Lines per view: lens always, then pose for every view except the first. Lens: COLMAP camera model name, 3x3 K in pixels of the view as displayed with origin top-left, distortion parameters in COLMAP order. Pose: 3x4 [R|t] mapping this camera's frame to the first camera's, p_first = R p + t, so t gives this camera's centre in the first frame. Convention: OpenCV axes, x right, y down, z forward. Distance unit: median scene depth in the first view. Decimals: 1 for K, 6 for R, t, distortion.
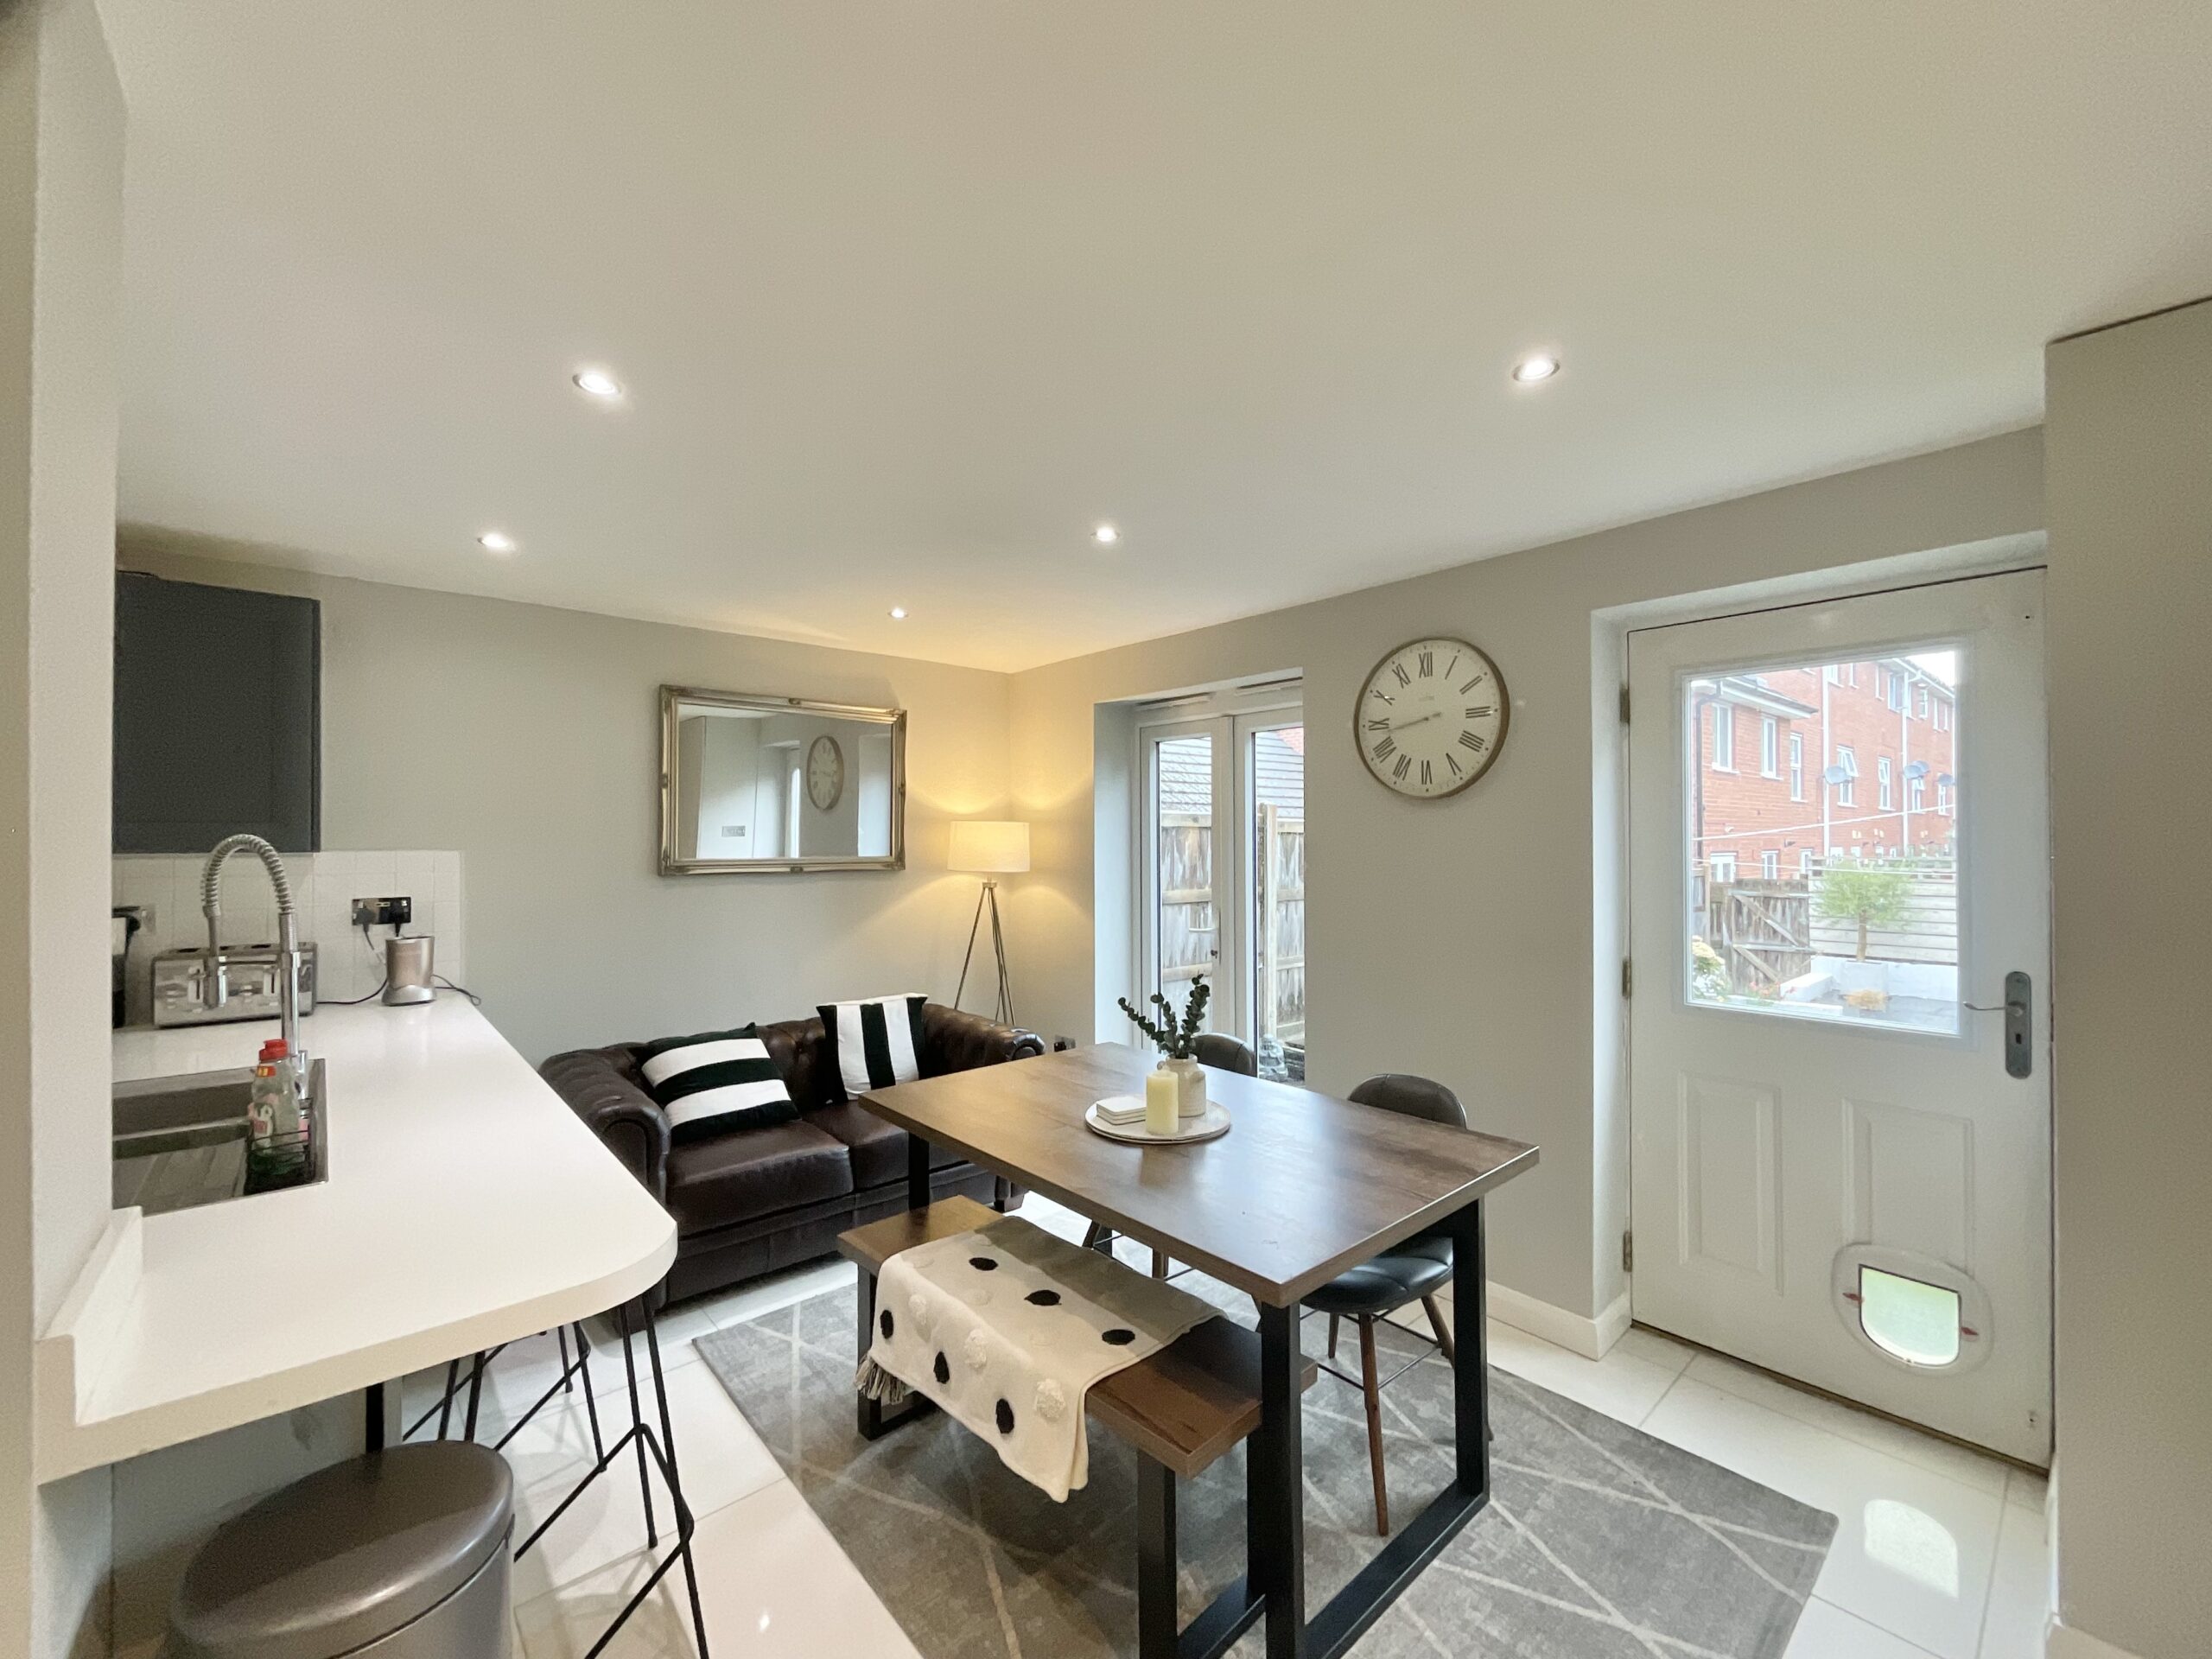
lens RADIAL K [[899.3, 0, 1096.4], [0, 899.3, 830.4], [0, 0, 1]] dist [-0.001403, -0.000262]
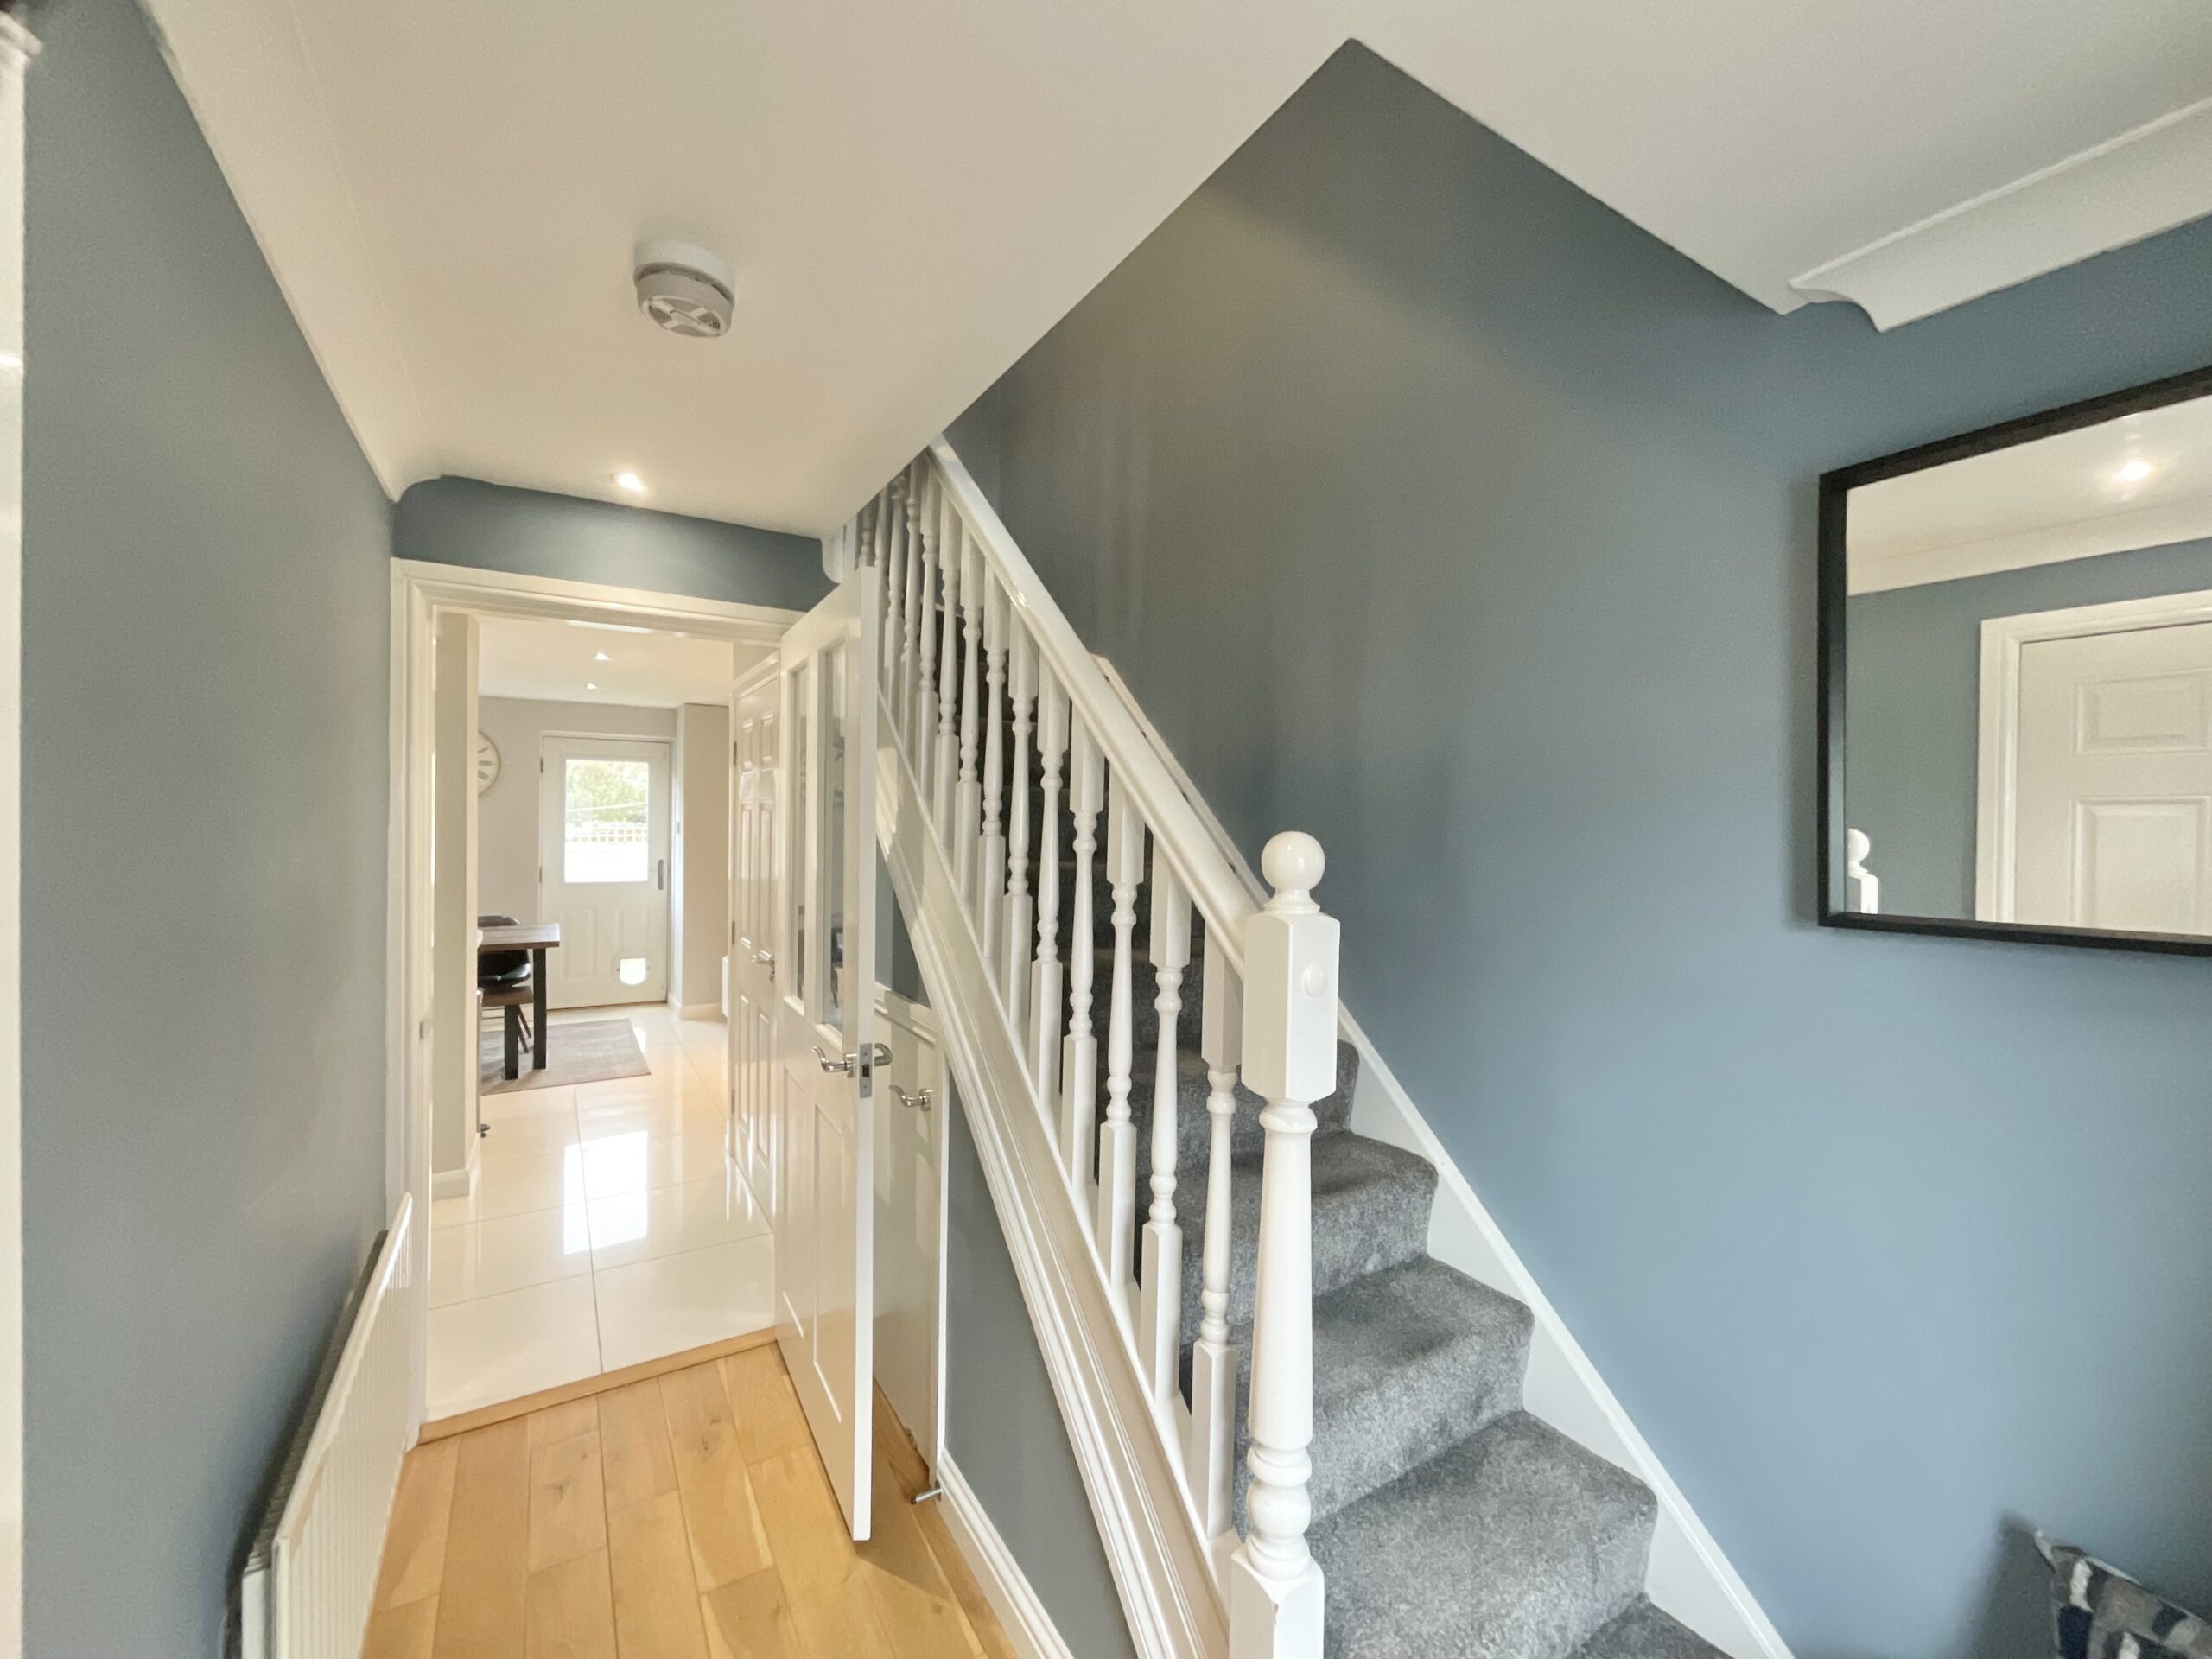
lens RADIAL K [[899.3, 0, 1091.1], [0, 899.3, 828.5], [0, 0, 1]] dist [-0.001403, -0.000262]
pose [[0.177118, -0.004318, 0.984180, -1.472214], [-0.025337, 0.999639, 0.008945, -0.023866], [-0.983864, -0.026520, 0.176944, -0.872915]]
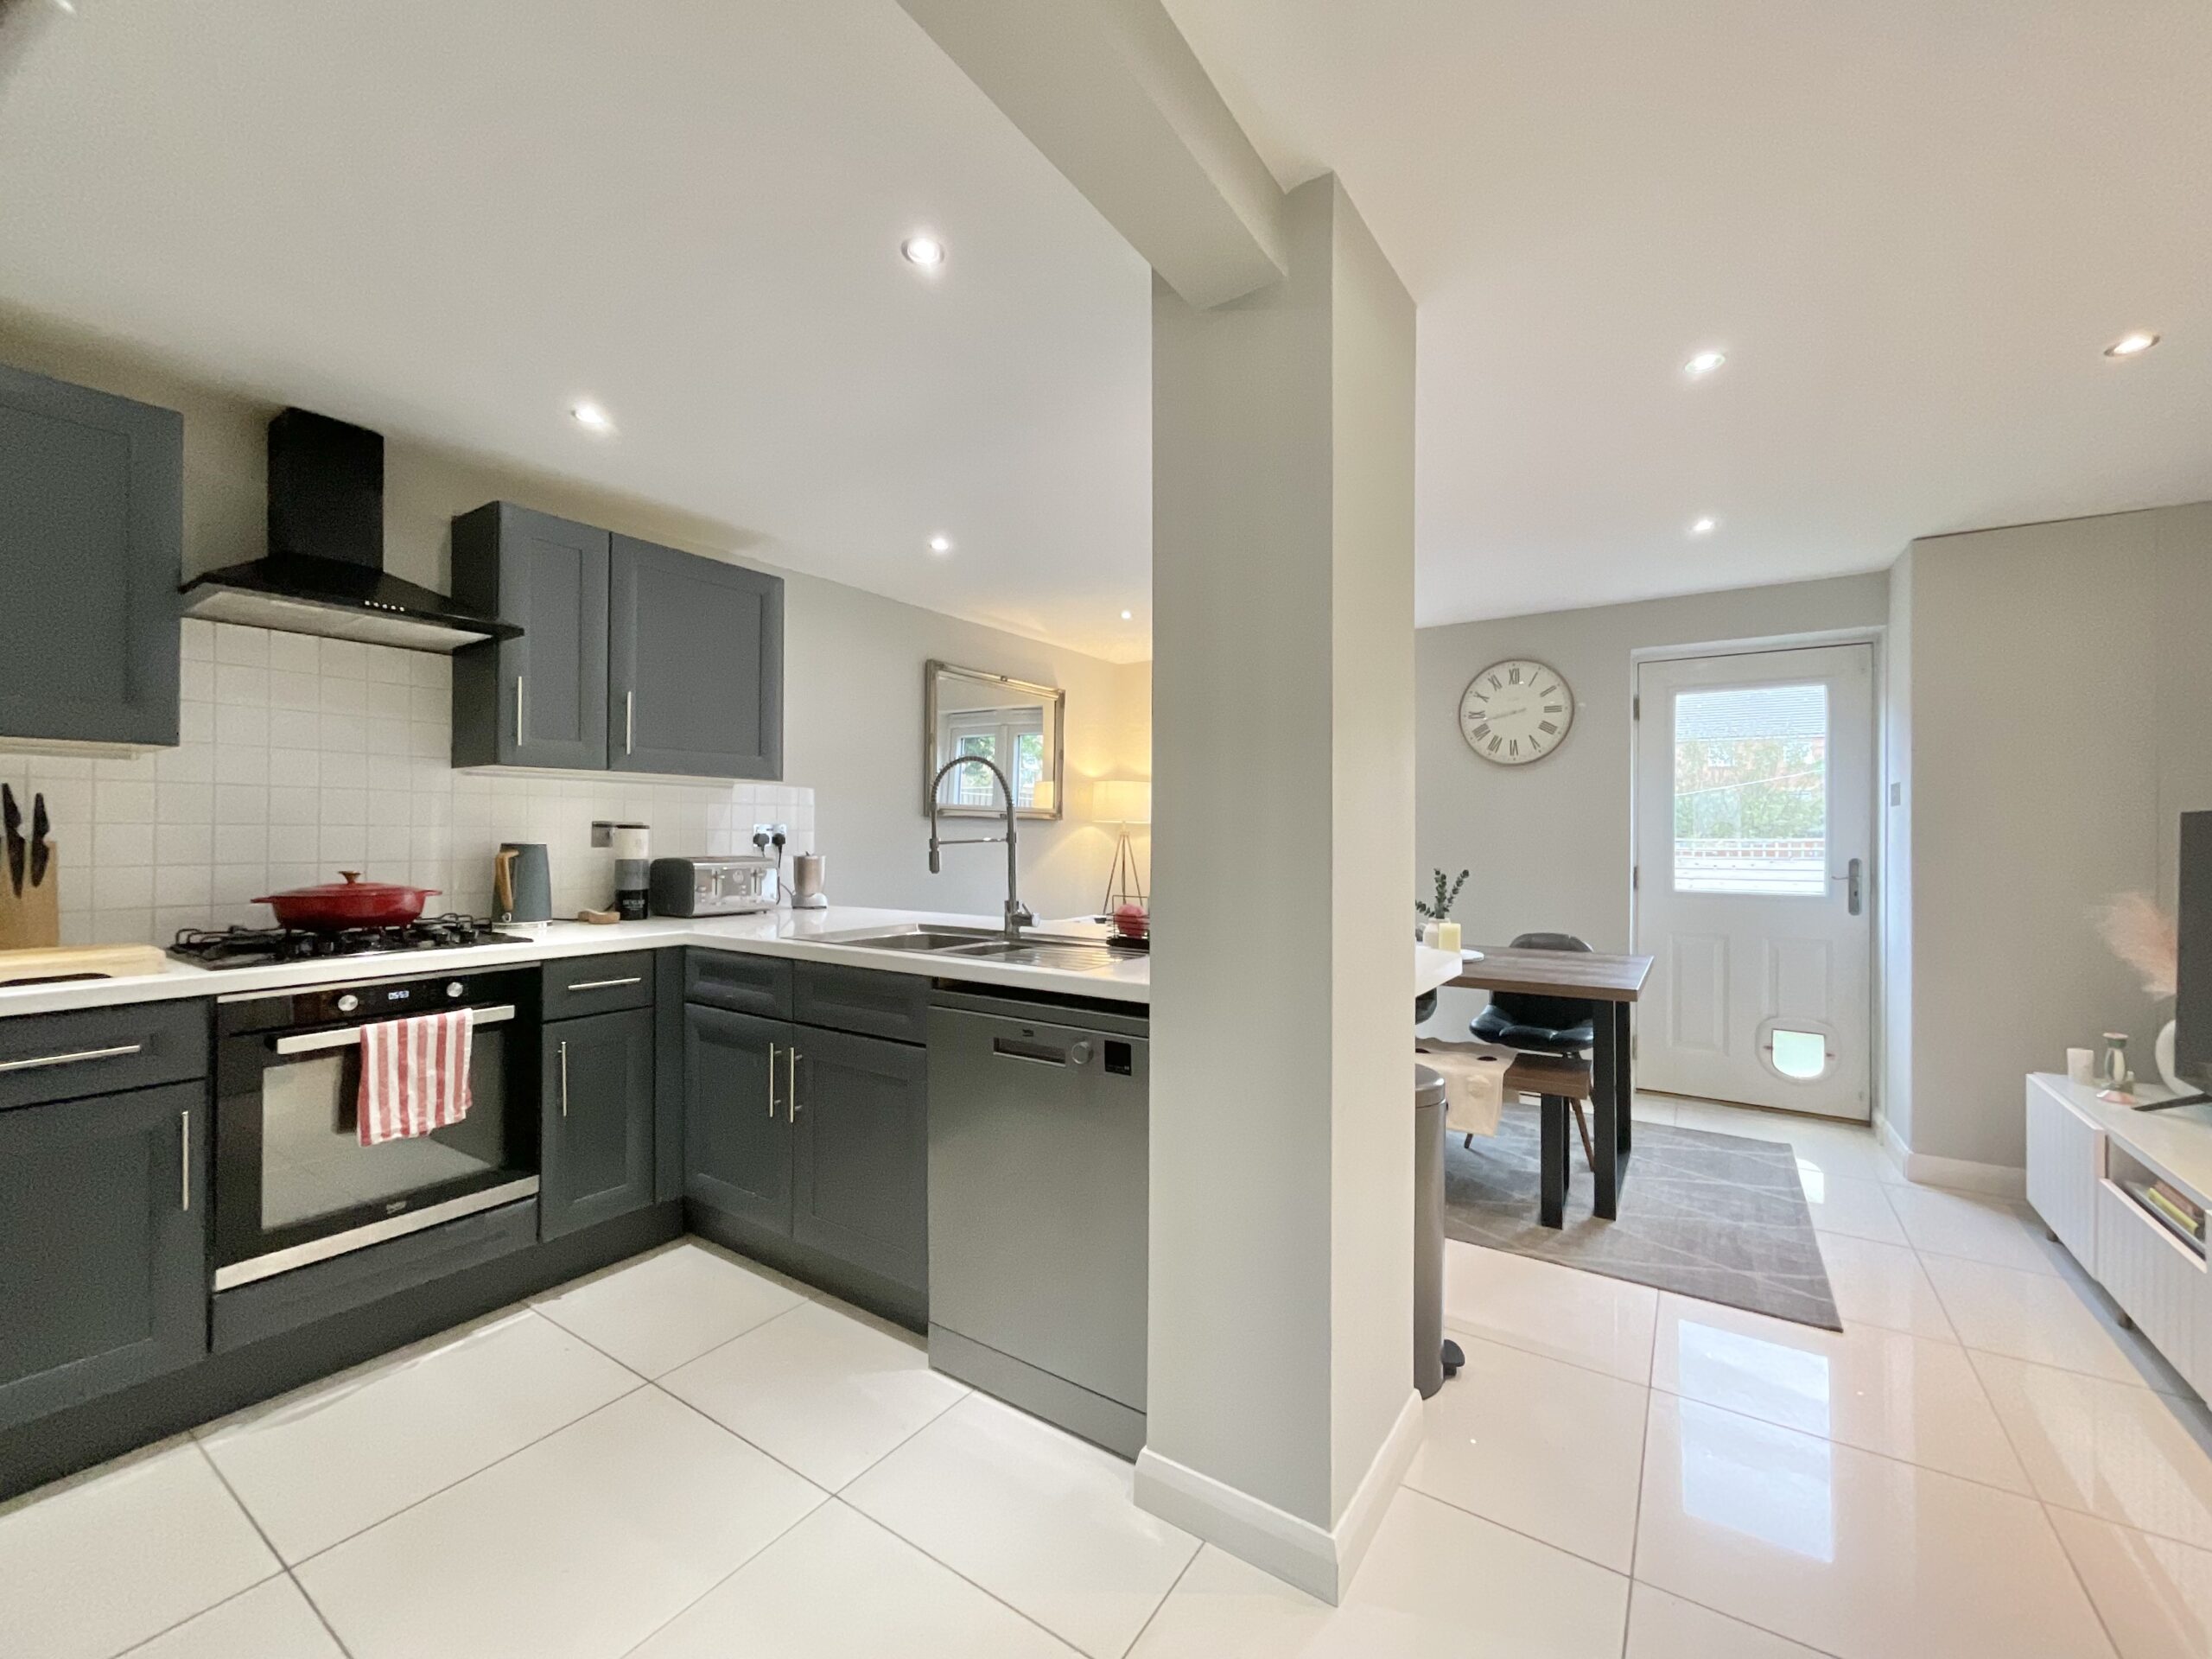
lens RADIAL K [[899.3, 0, 1103.3], [0, 899.3, 834.6], [0, 0, 1]] dist [-0.001403, -0.000262]
pose [[0.966575, 0.007419, 0.256278, -0.687595], [-0.009843, 0.999918, 0.008174, 0.076548], [-0.256196, -0.010423, 0.966569, -0.289590]]
